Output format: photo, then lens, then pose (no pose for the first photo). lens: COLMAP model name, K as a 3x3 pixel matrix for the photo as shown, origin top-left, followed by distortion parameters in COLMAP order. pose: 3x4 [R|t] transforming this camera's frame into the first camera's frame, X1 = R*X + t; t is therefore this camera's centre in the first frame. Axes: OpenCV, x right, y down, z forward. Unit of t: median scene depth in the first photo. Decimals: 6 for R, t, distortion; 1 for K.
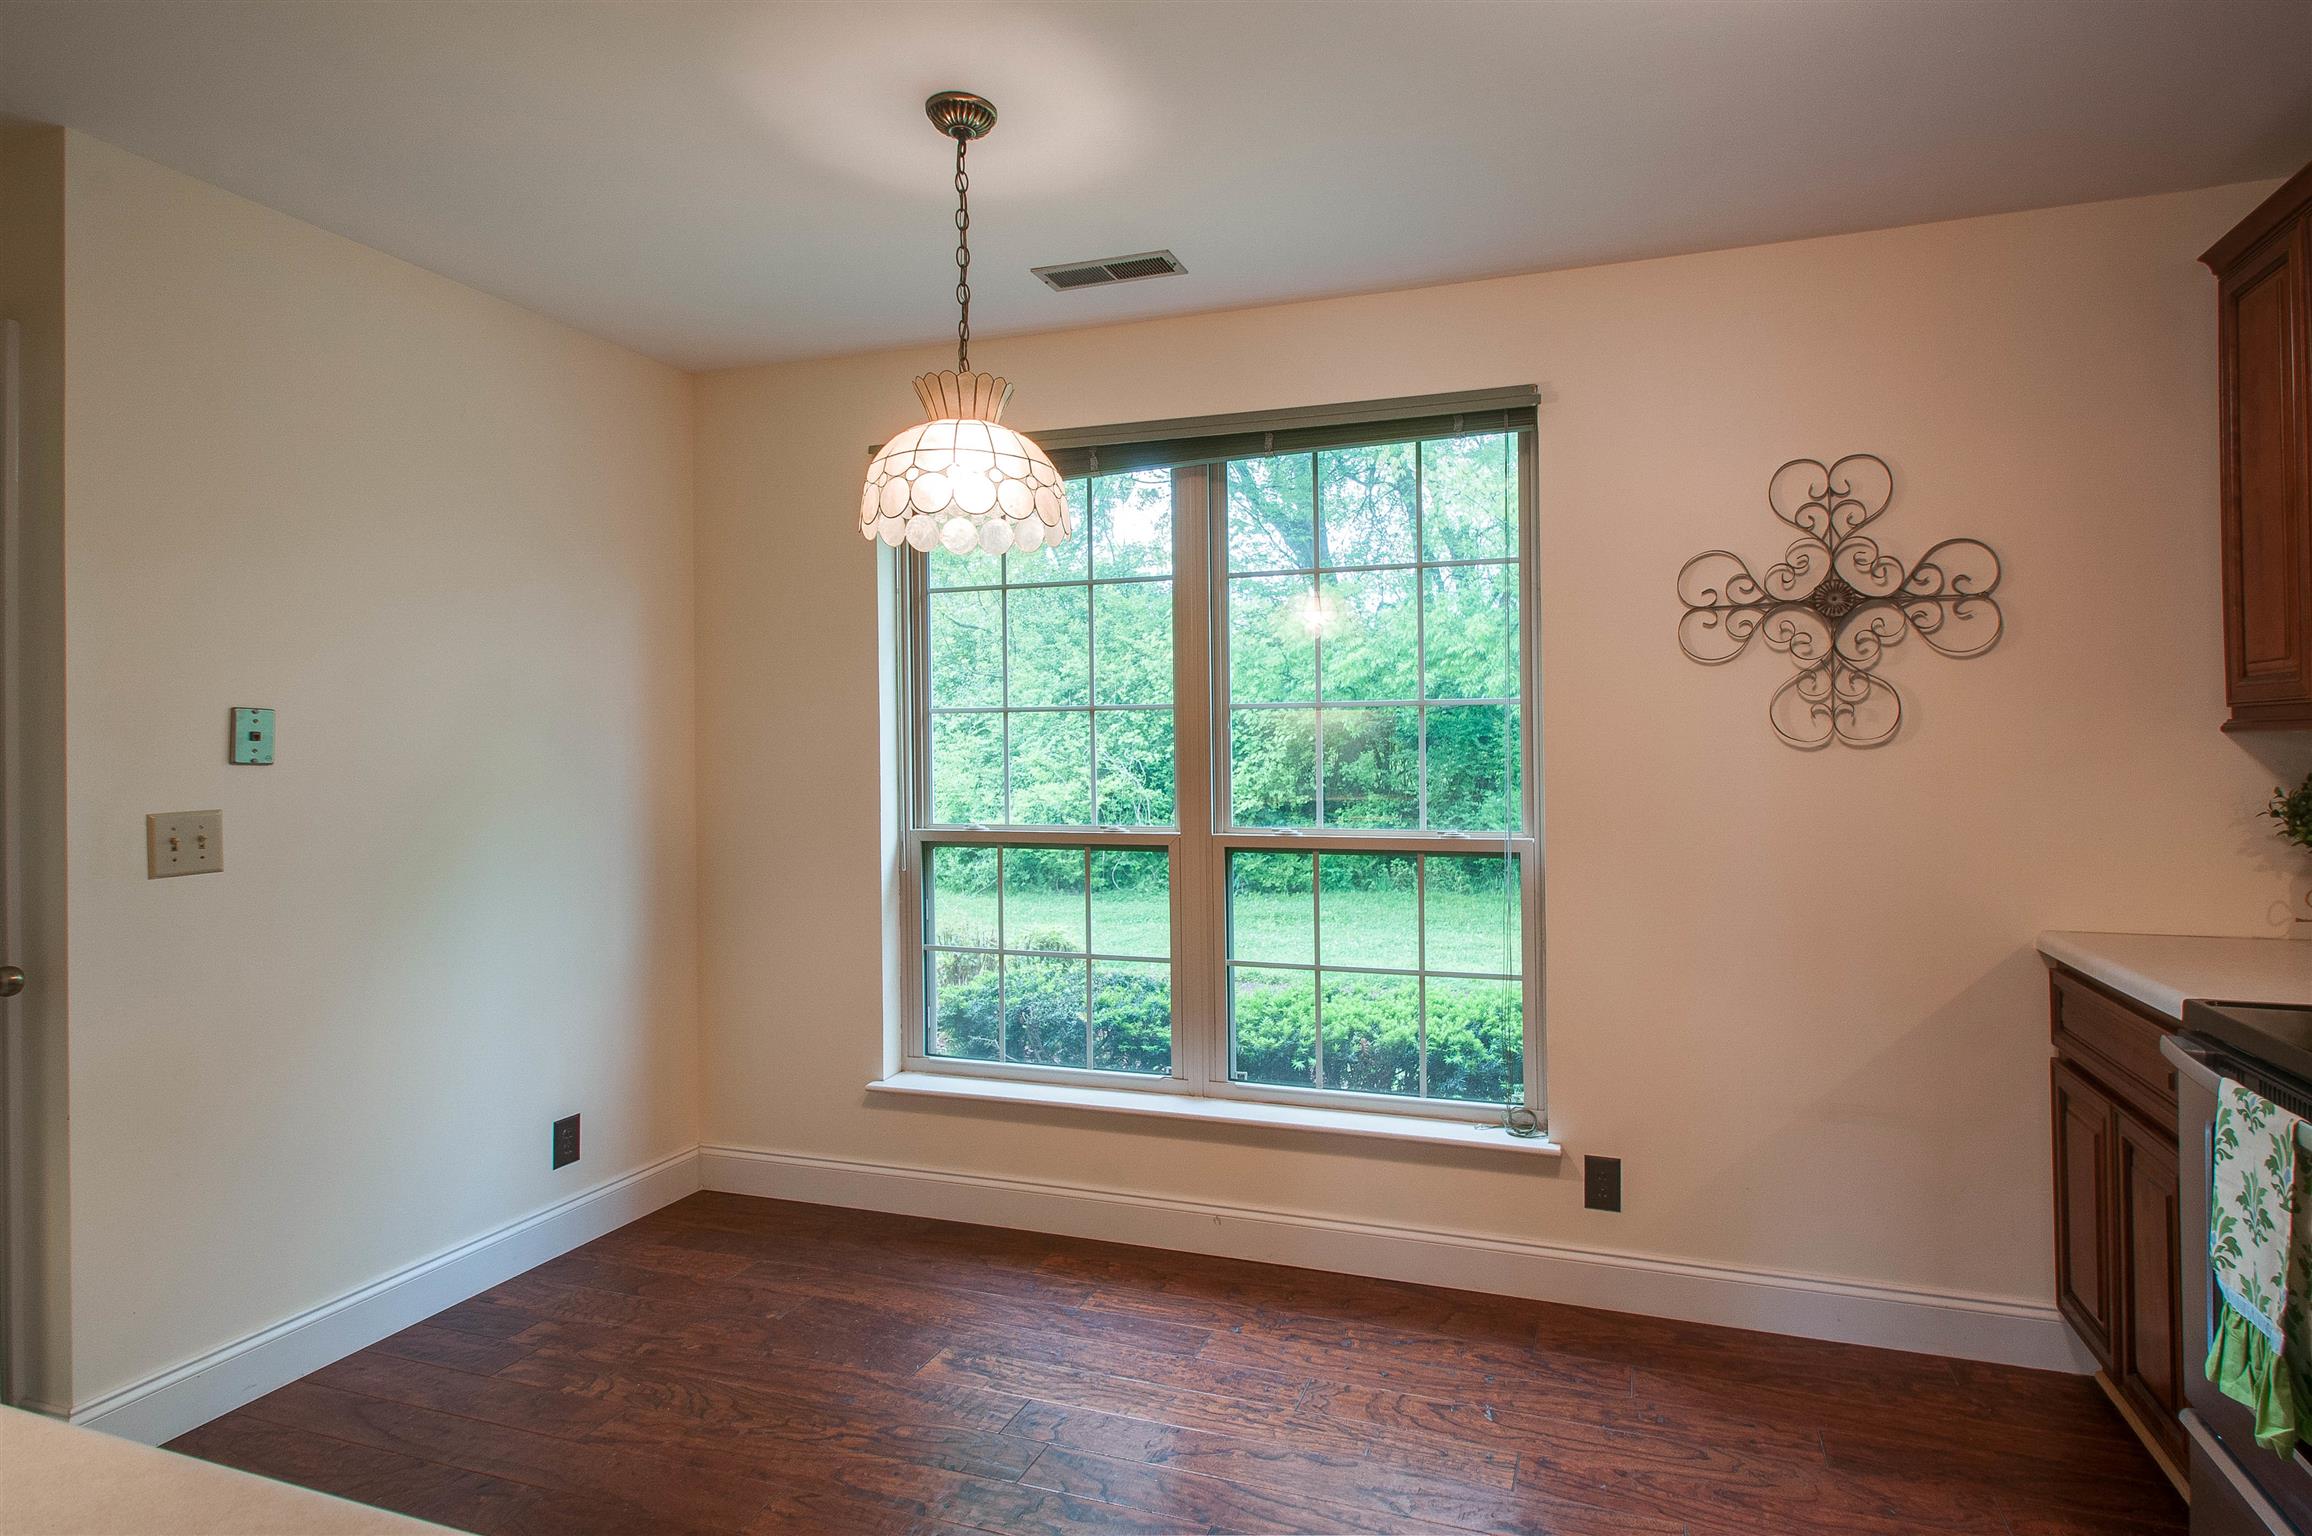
lens RADIAL K [[1221.0, 0, 1214.5], [0, 1221.0, 738.7], [0, 0, 1]] dist [0.030308, 0.000008]
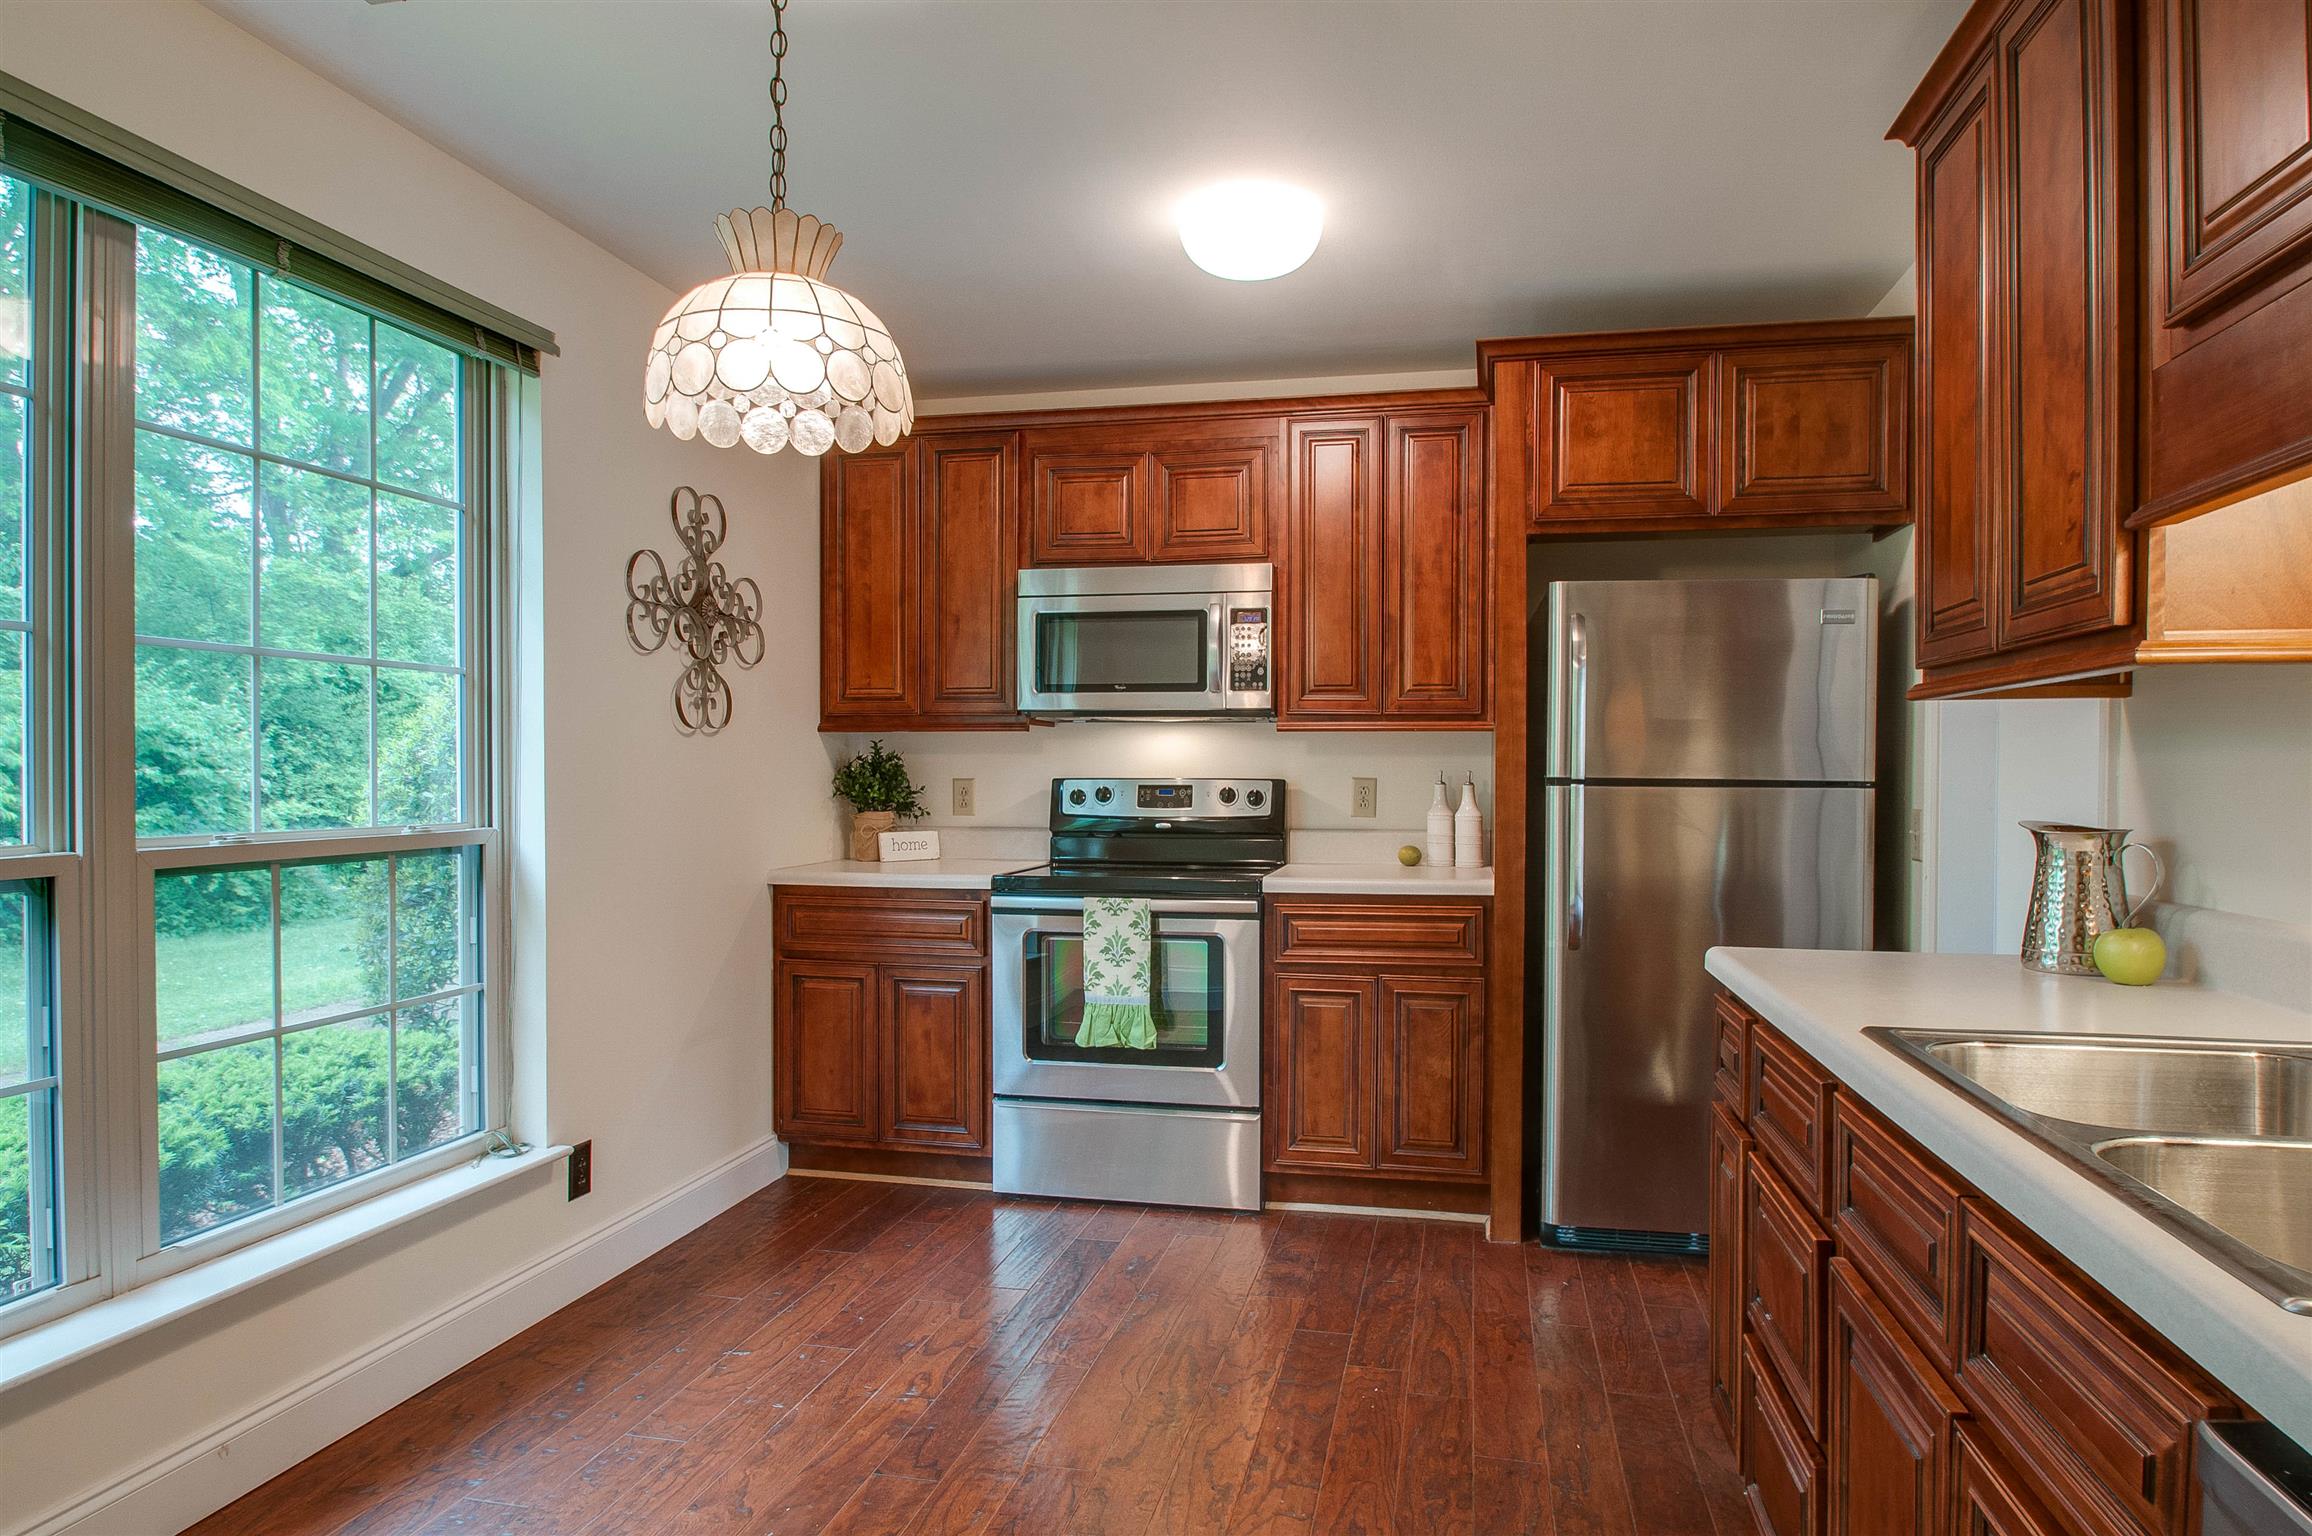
lens RADIAL K [[1604.1, 0, 1156.0], [0, 1604.1, 768.0], [0, 0, 1]] dist [0.163250, -0.000194]
pose [[-0.119892, 0.000415, 0.992787, -1.121890], [-0.009822, 0.999950, -0.001604, 0.039990], [-0.992738, -0.009944, -0.119882, 0.747647]]
